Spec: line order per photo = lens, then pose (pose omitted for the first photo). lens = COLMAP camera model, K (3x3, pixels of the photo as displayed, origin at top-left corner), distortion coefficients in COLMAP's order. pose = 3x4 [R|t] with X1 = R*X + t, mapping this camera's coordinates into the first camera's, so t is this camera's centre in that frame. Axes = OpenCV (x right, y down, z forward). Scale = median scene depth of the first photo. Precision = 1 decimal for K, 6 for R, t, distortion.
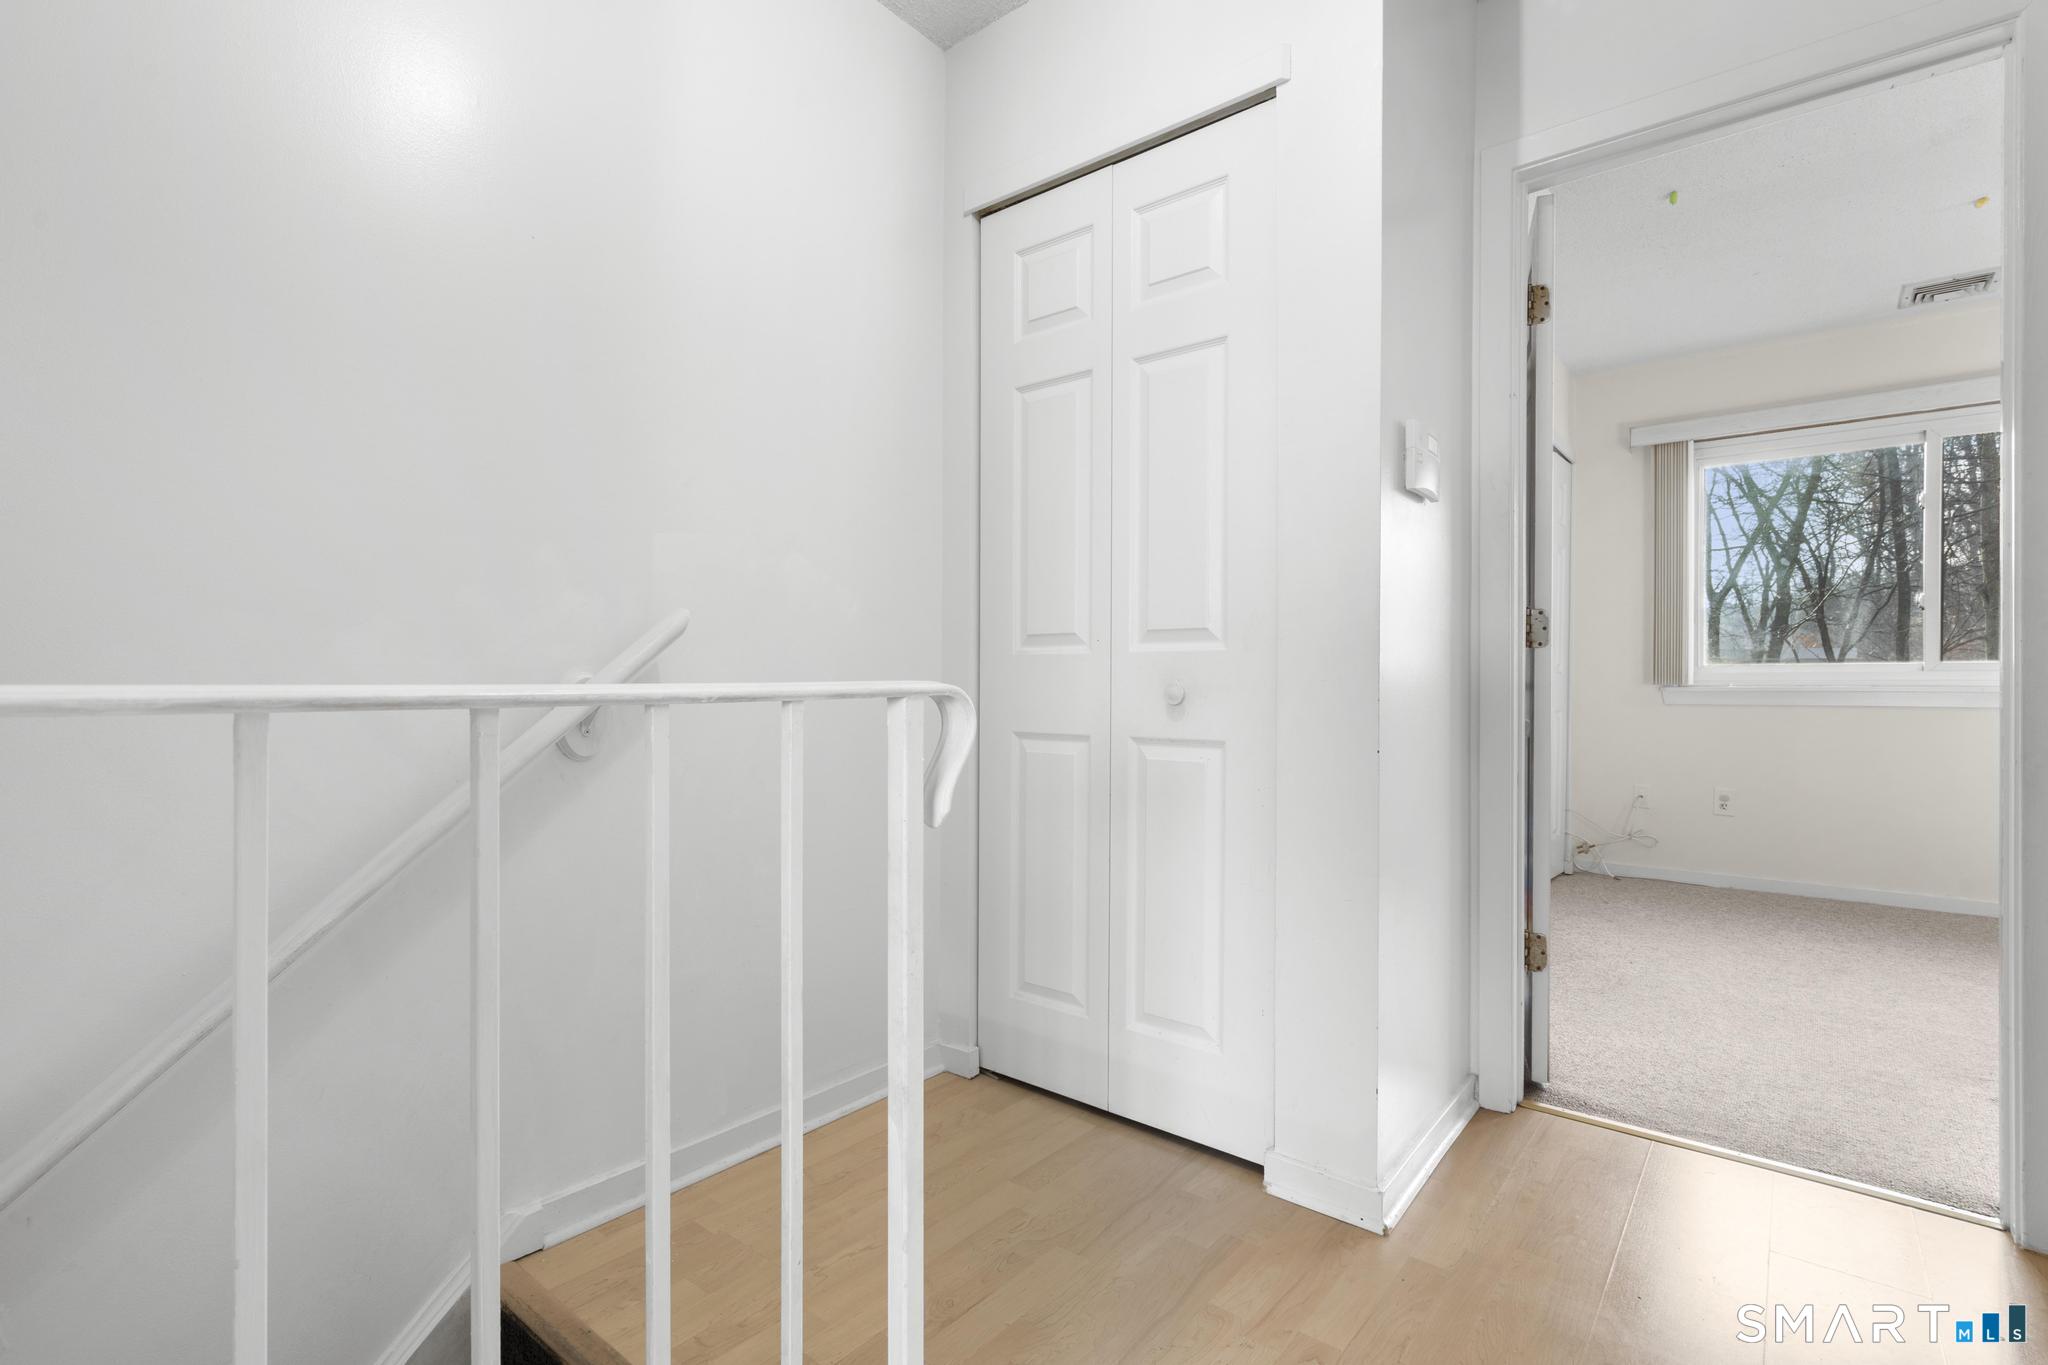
lens RADIAL K [[948.4, 0, 1027.5], [0, 948.4, 663.1], [0, 0, 1]] dist [0.000600, 0.000877]
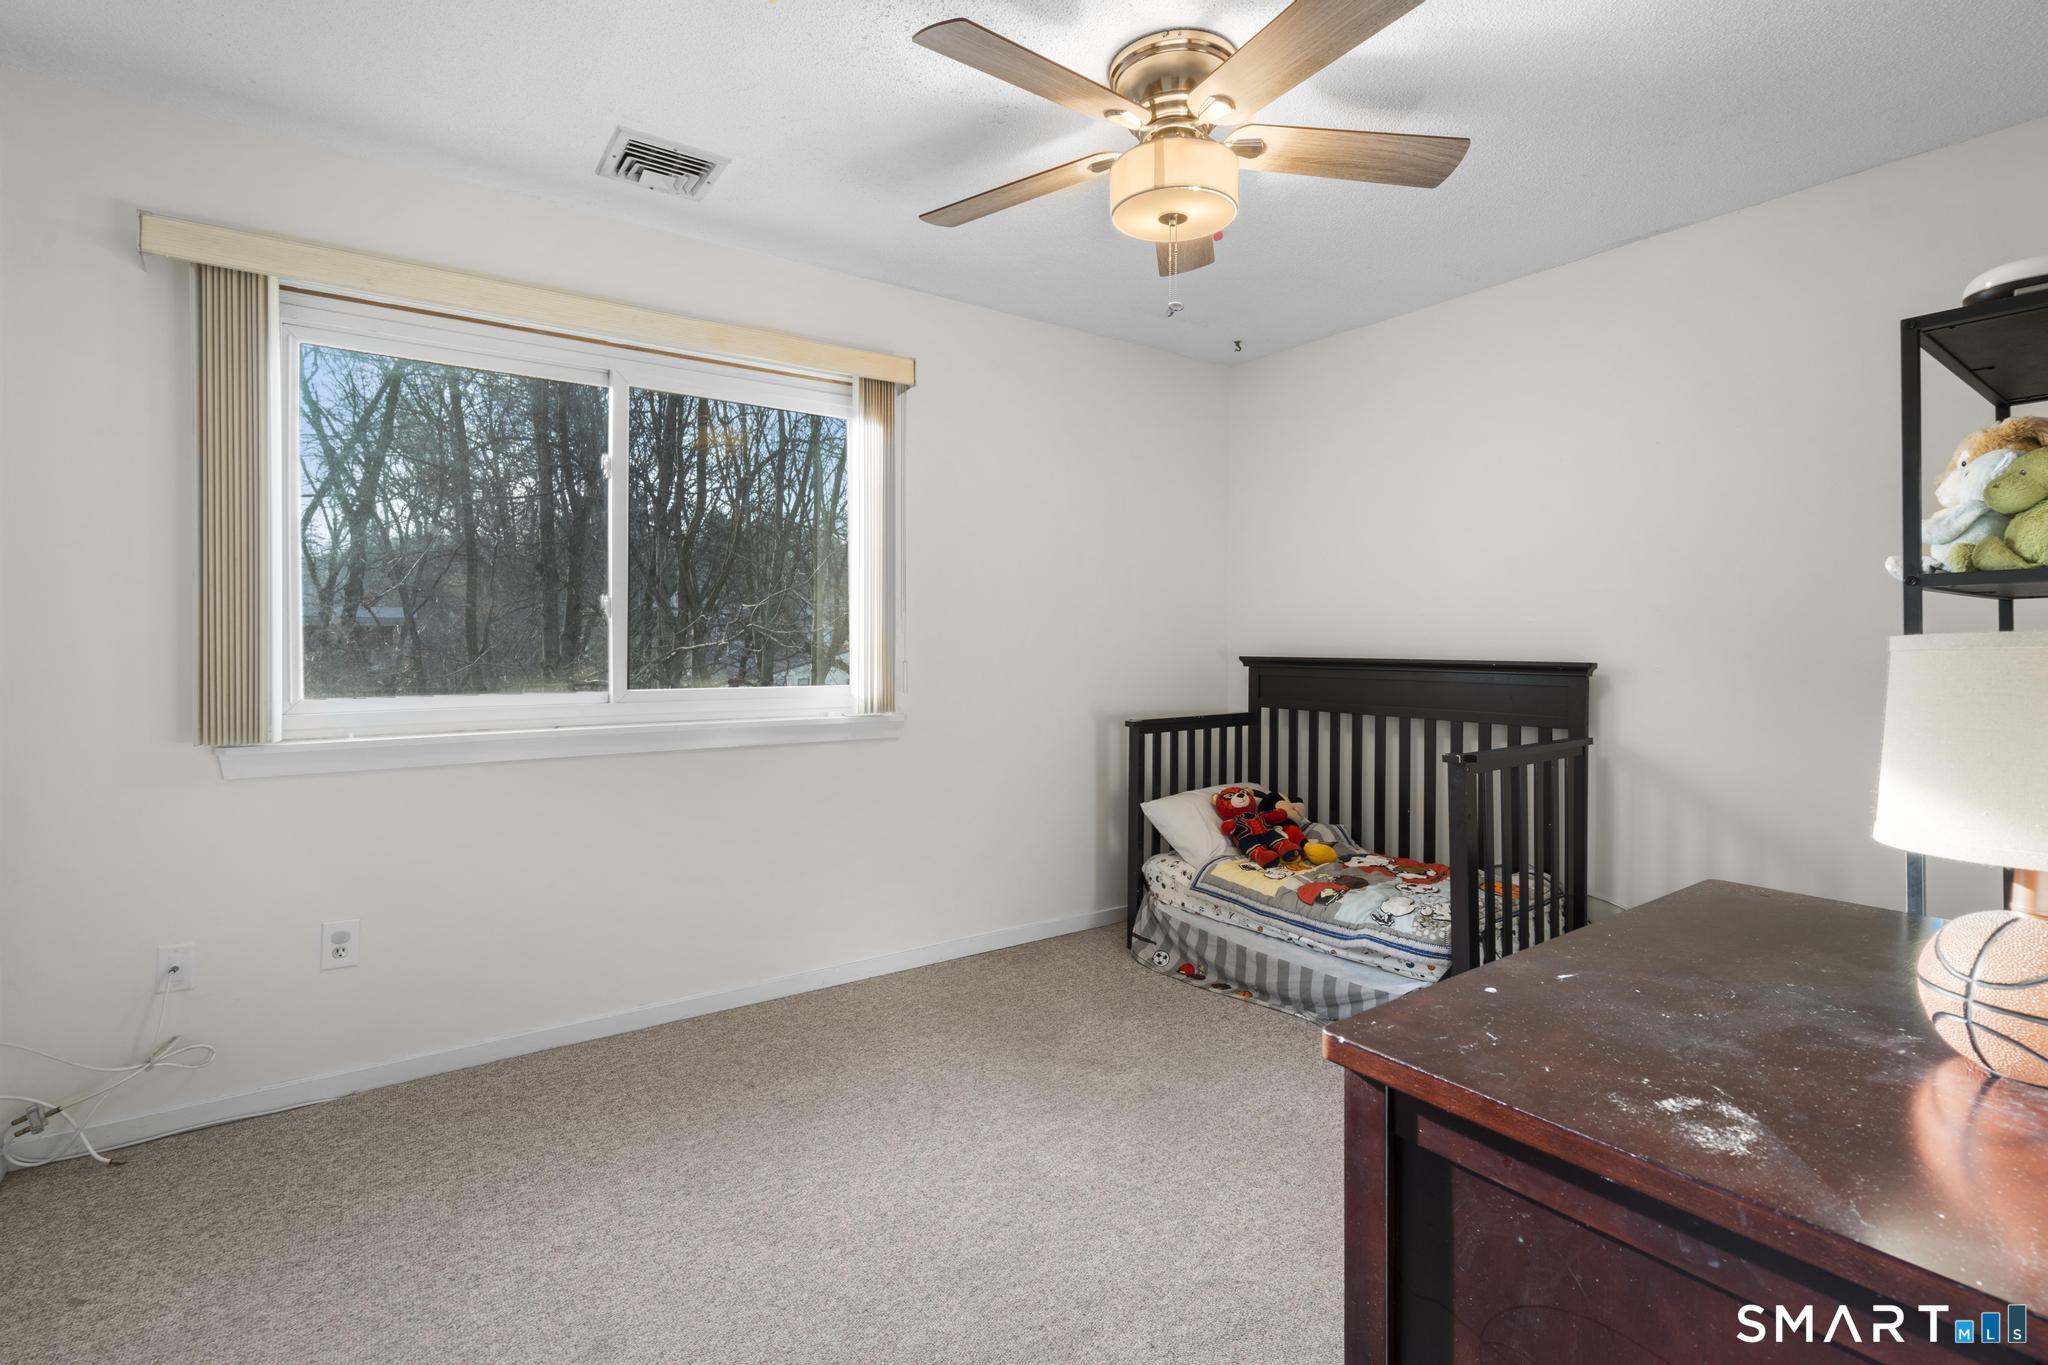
lens RADIAL K [[934.7, 0, 1026.3], [0, 934.7, 653.6], [0, 0, 1]] dist [0.000276, 0.000300]
pose [[0.262231, -0.024386, 0.964697, 0.297852], [-0.018083, 0.999381, 0.030178, -0.048992], [-0.964836, -0.025358, 0.261627, 0.448915]]
